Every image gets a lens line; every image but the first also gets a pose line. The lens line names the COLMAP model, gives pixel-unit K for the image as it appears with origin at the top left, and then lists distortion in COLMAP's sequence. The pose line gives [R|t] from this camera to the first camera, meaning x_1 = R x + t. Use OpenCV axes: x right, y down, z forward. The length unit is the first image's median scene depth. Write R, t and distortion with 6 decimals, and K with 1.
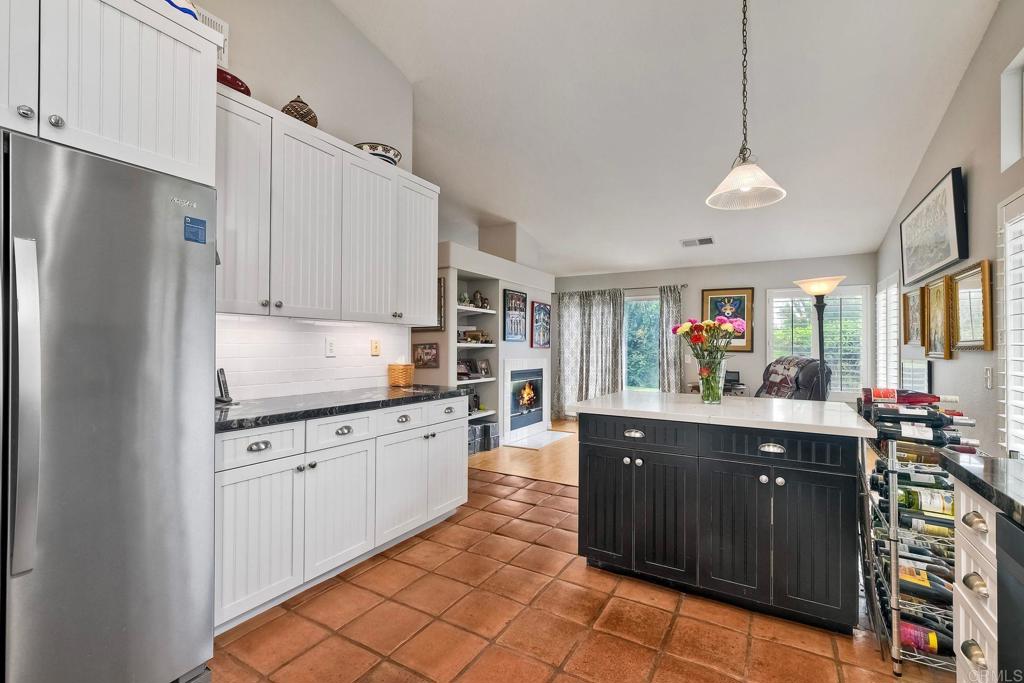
lens RADIAL K [[453.4, 0, 511.4], [0, 453.4, 339.9], [0, 0, 1]] dist [-0.000222, -0.000642]
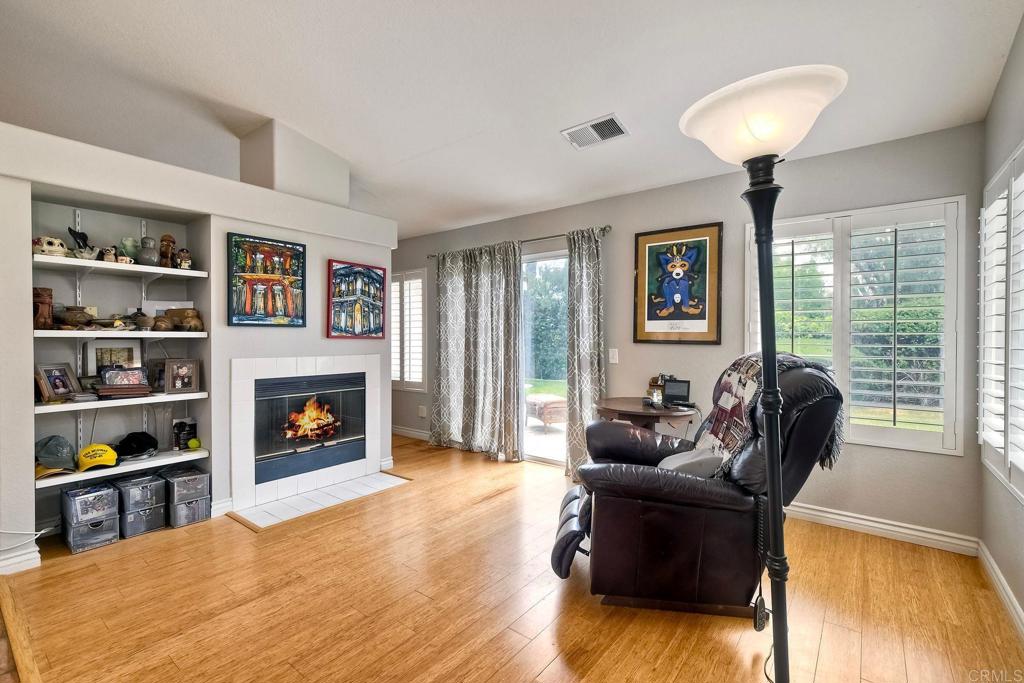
lens RADIAL K [[453.4, 0, 519.8], [0, 453.4, 339.5], [0, 0, 1]] dist [-0.000222, -0.000642]
pose [[0.992671, -0.006262, -0.120685, 0.368424], [0.008420, 0.999814, 0.017380, 0.010657], [0.120553, -0.018268, 0.992539, 0.447847]]
